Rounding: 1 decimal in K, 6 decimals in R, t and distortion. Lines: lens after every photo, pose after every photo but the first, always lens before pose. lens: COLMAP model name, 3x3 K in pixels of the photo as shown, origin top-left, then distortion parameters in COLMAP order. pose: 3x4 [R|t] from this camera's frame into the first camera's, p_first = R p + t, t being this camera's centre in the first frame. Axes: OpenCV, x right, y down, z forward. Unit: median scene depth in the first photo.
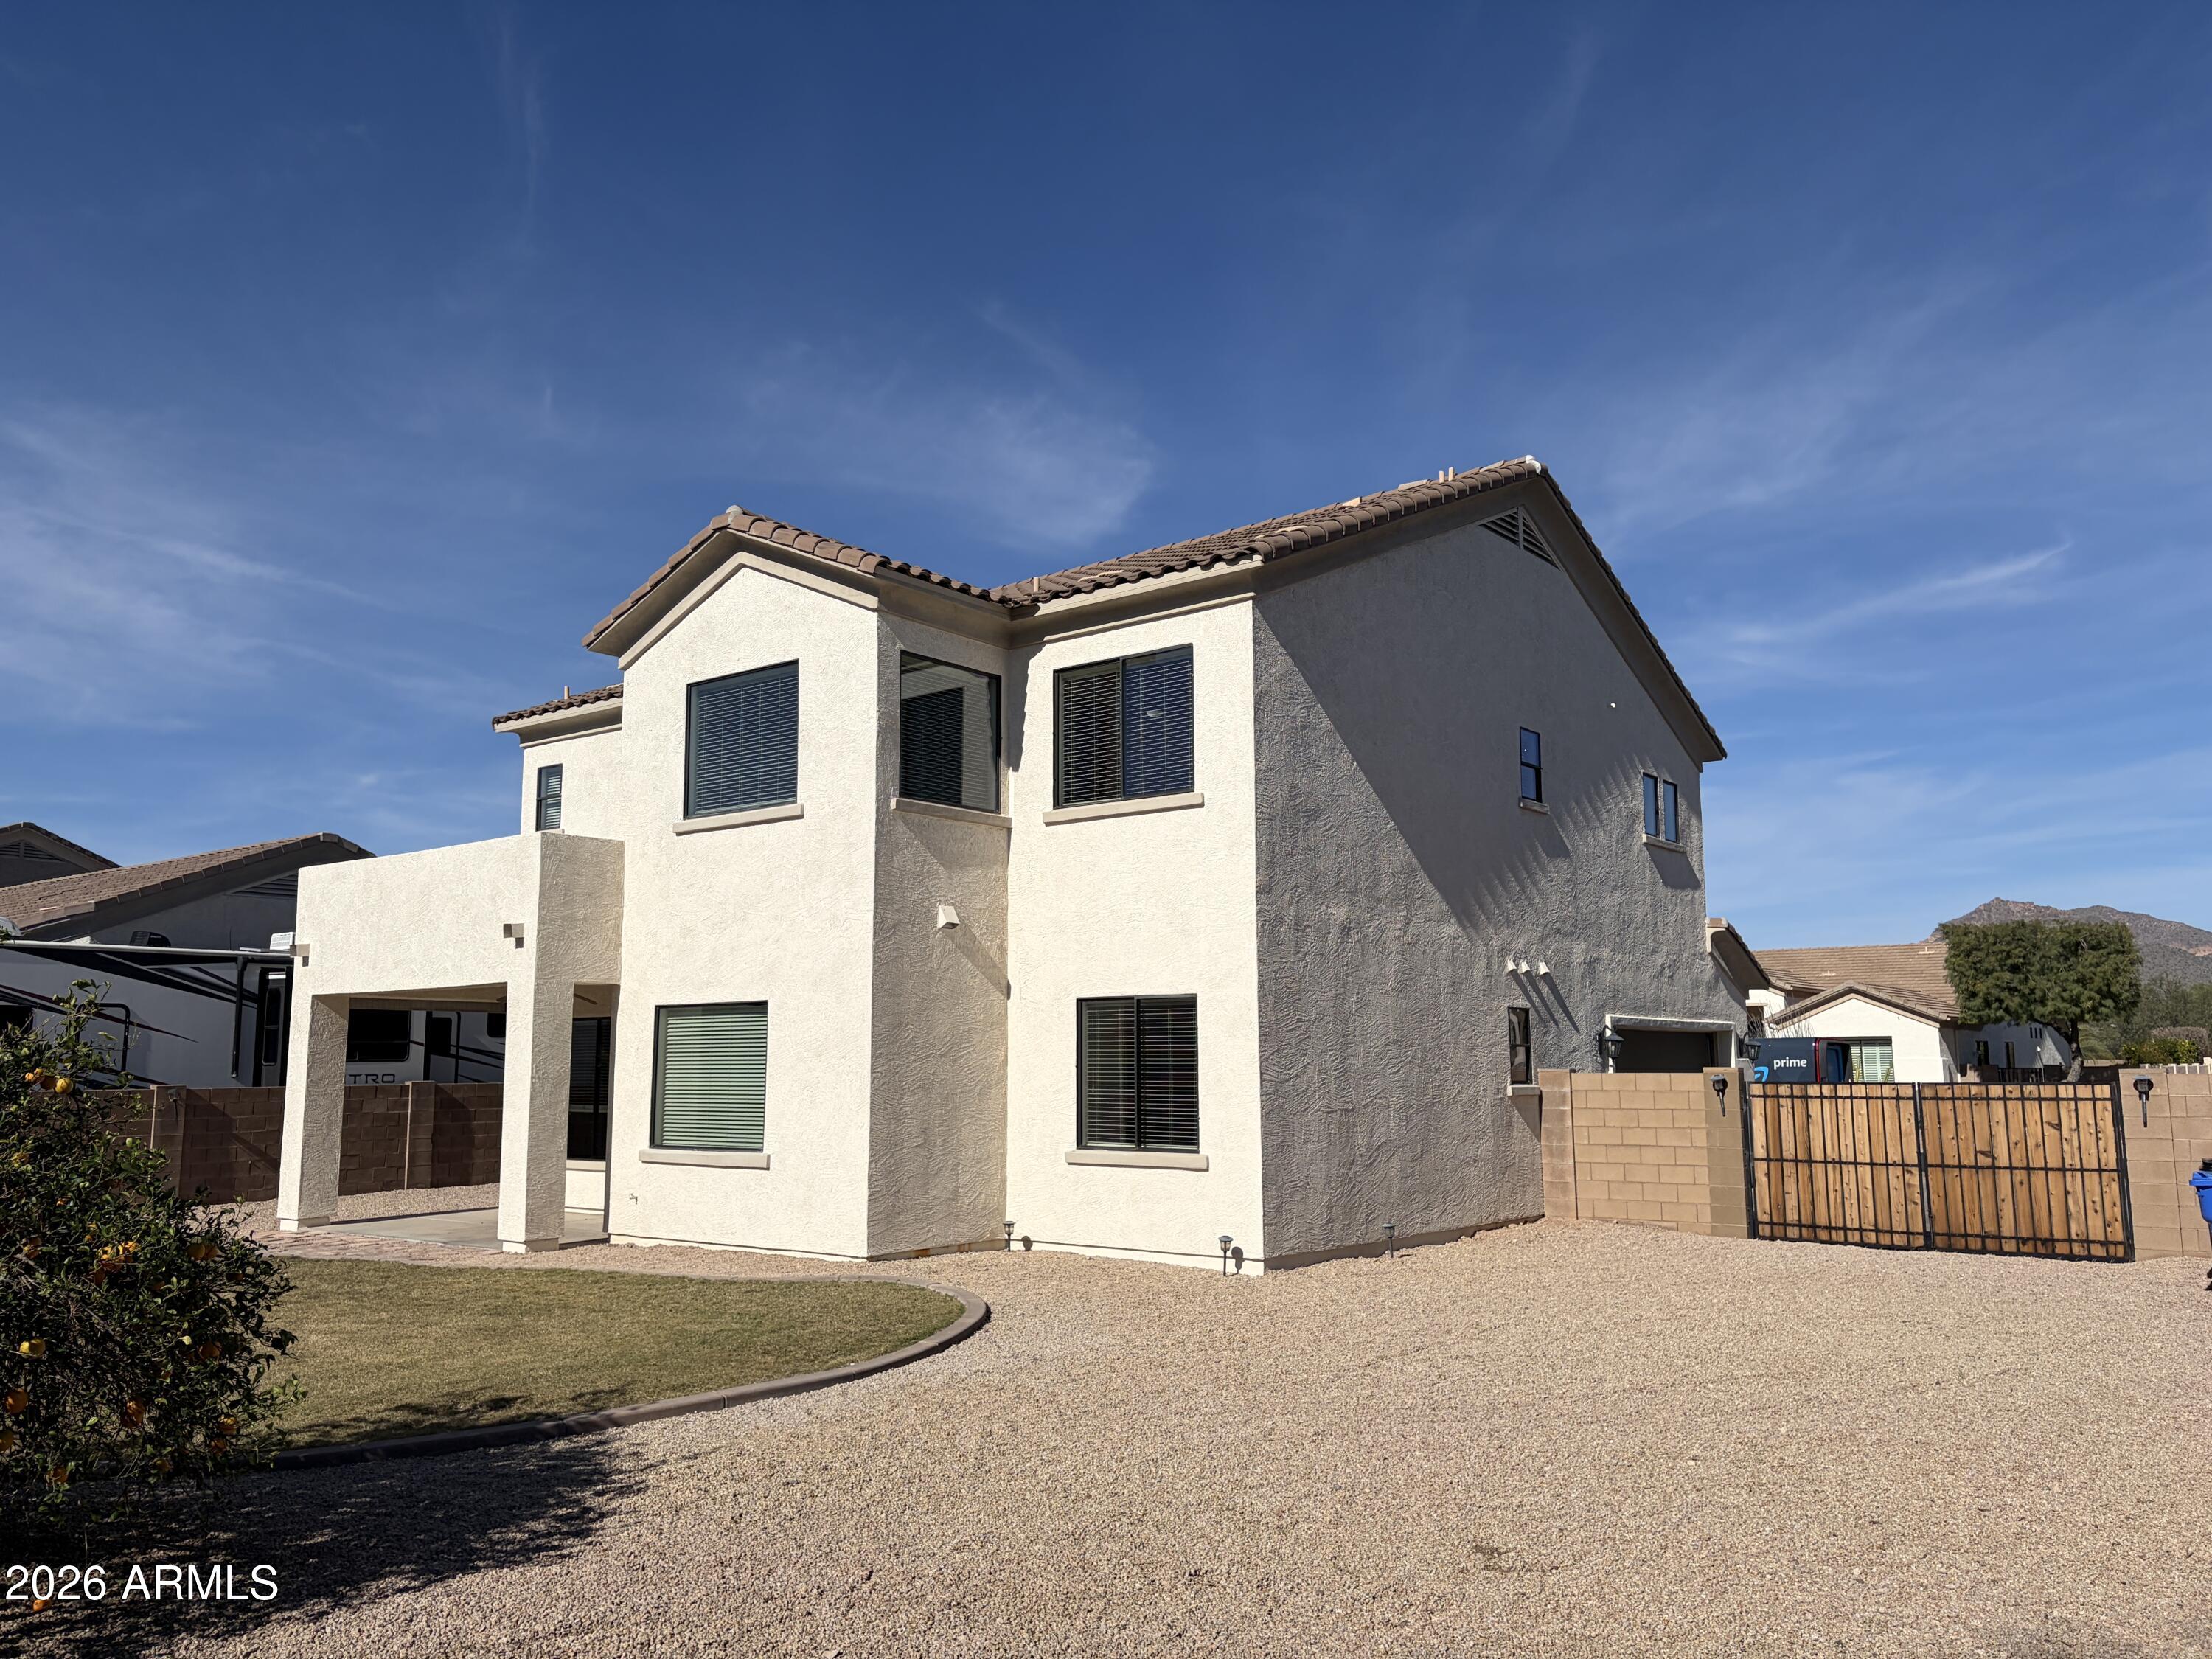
lens RADIAL K [[1661.9, 0, 1105.2], [0, 1661.9, 830.1], [0, 0, 1]] dist [0.047042, -0.040959]
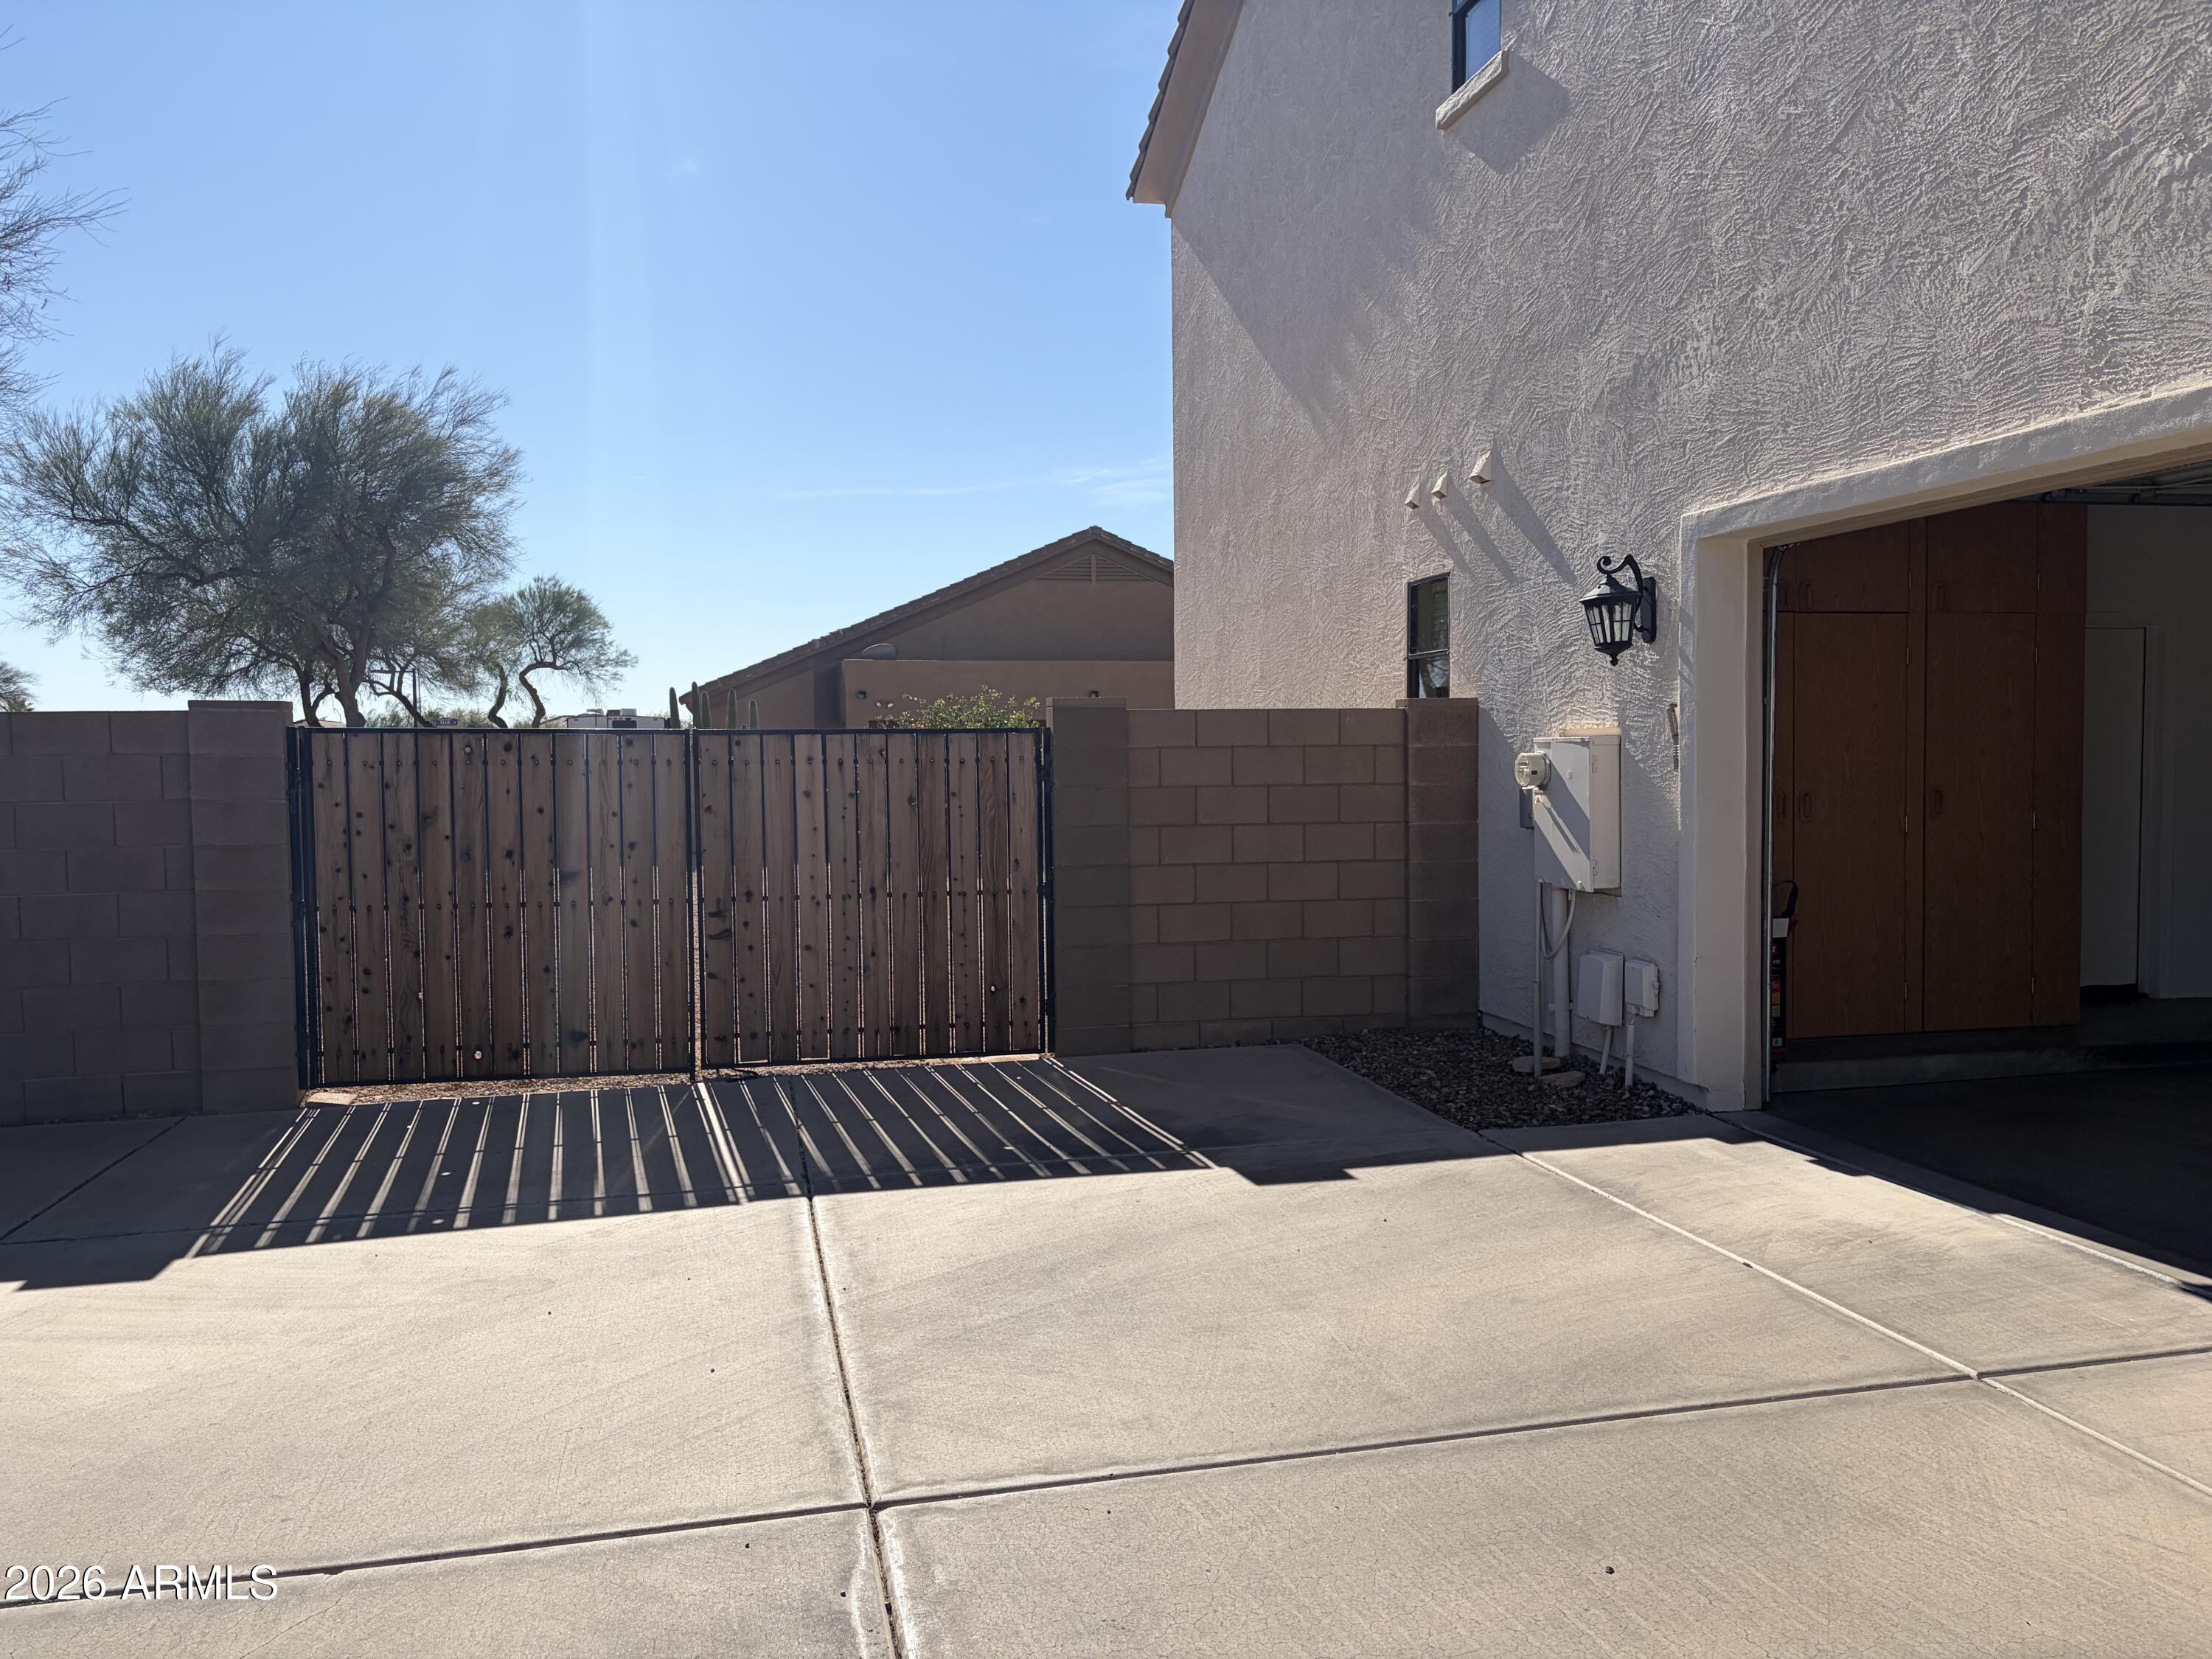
lens RADIAL K [[1661.9, 0, 1100.4], [0, 1661.9, 834.9], [0, 0, 1]] dist [0.047042, -0.040959]
pose [[-0.631626, 0.044712, -0.773983, 0.782765], [0.119262, 0.992056, -0.040016, 0.215119], [0.766045, -0.117582, -0.631941, 1.397102]]
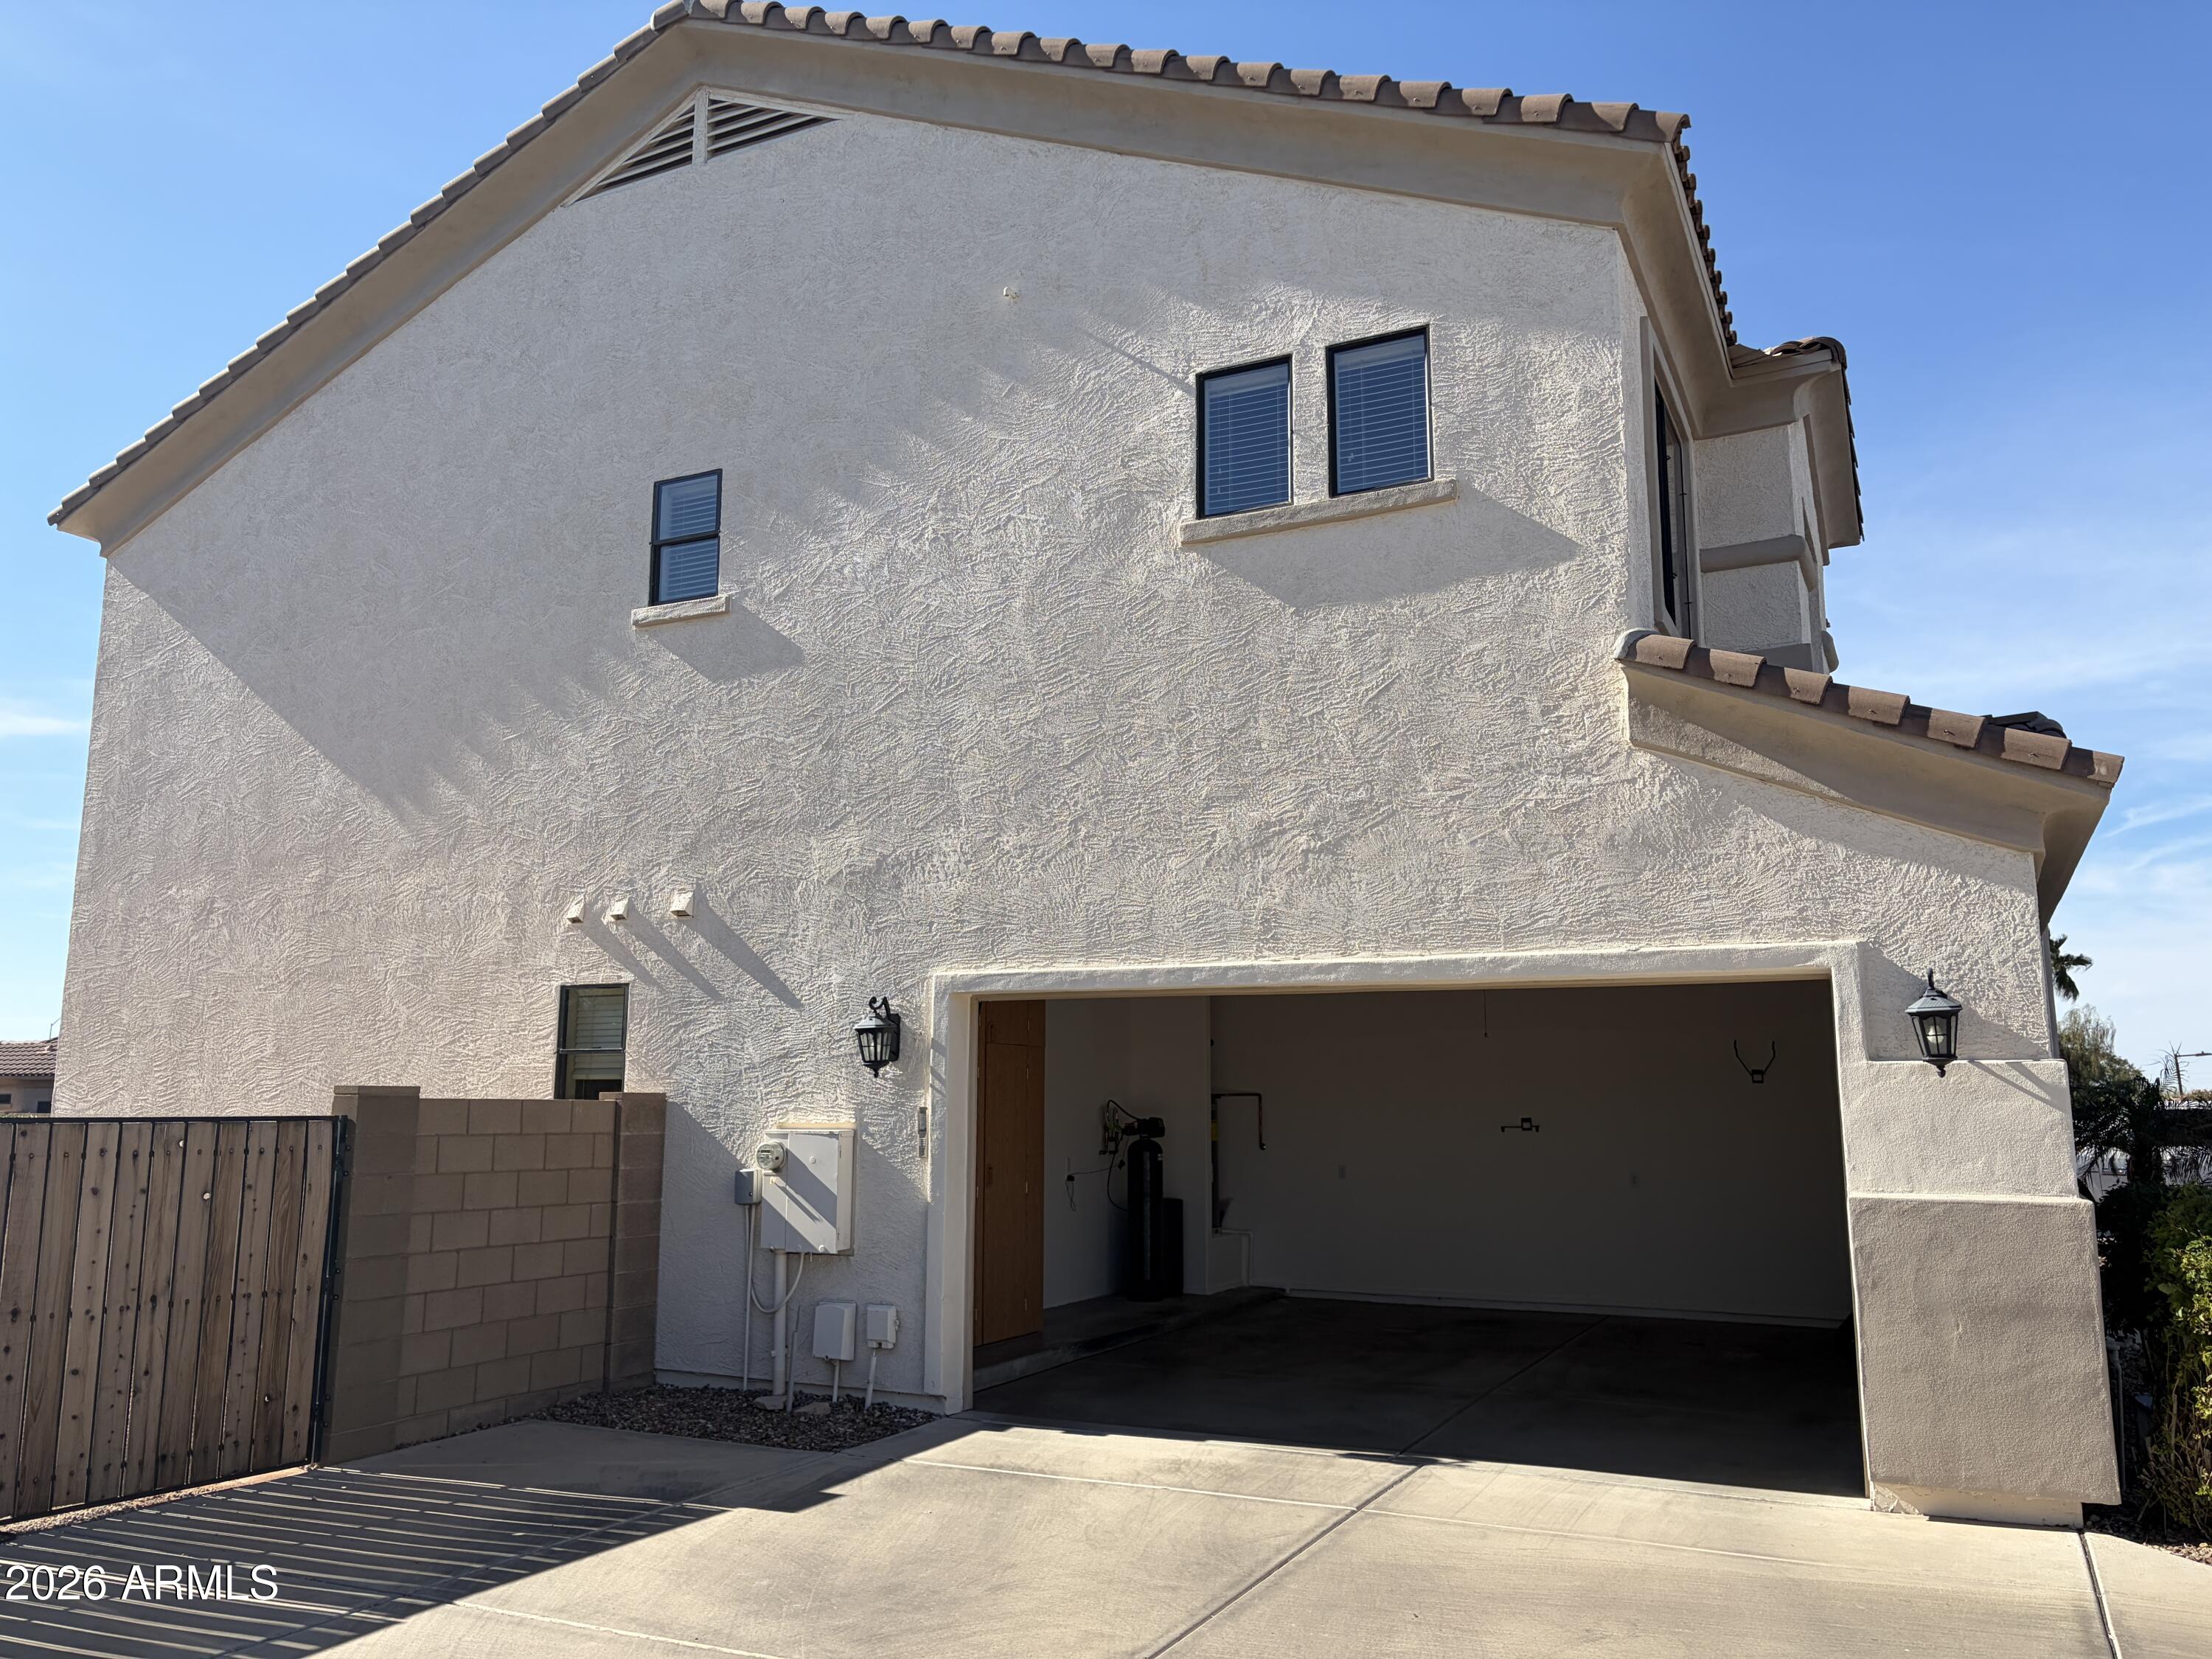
lens RADIAL K [[1661.9, 0, 1100.7], [0, 1661.9, 825.8], [0, 0, 1]] dist [0.047042, -0.040959]
pose [[0.211488, -0.163381, -0.963628, 0.949566], [0.132640, 0.981606, -0.137318, 0.175370], [0.968338, -0.098775, 0.229269, 1.188985]]
